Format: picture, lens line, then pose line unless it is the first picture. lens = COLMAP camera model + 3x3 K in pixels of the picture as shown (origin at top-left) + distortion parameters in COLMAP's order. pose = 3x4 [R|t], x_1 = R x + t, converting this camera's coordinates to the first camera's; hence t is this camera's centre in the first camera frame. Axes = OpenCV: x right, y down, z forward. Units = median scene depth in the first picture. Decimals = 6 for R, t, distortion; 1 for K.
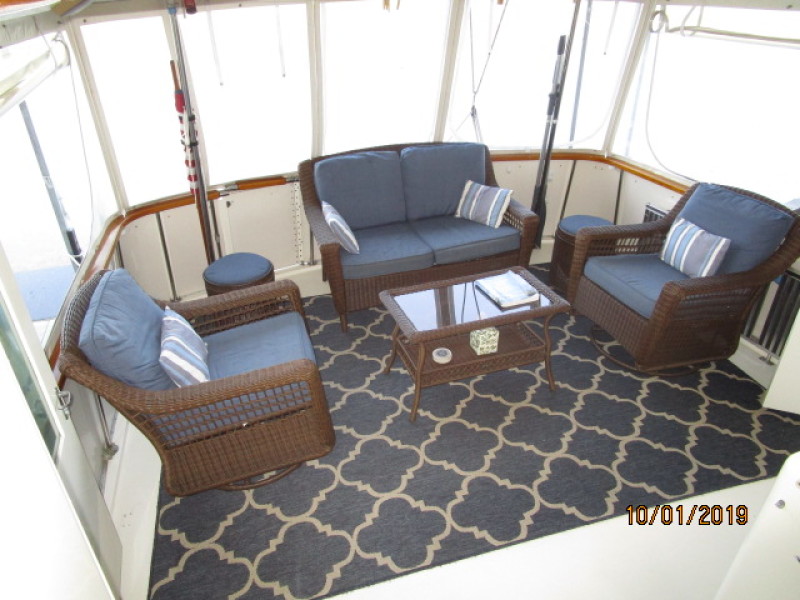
lens RADIAL K [[571.7, 0, 401.3], [0, 571.7, 300.6], [0, 0, 1]] dist [-0.001987, -0.005148]
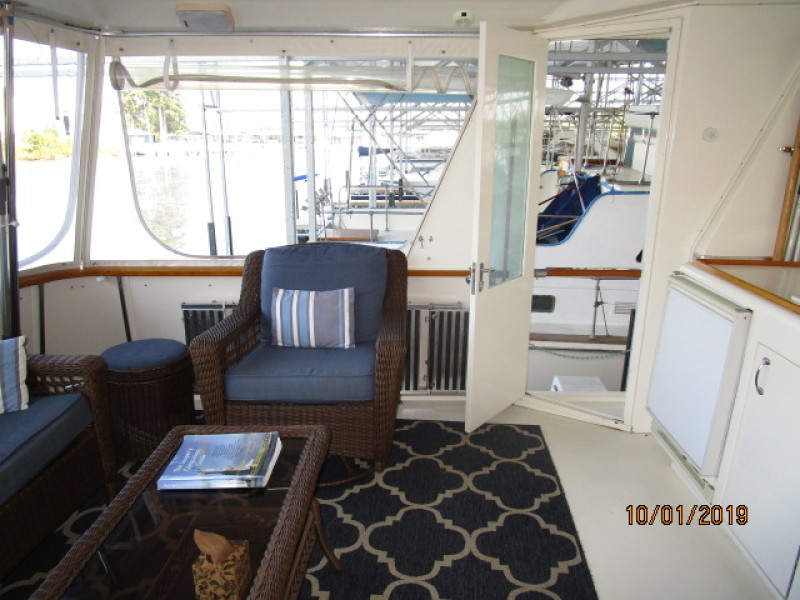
lens RADIAL K [[571.7, 0, 399.1], [0, 571.7, 296.9], [0, 0, 1]] dist [-0.001987, -0.005148]
pose [[0.381530, -0.248268, 0.890392, -0.156638], [0.467751, 0.882678, 0.045687, -0.085524], [-0.797273, 0.399051, 0.452896, 0.464841]]
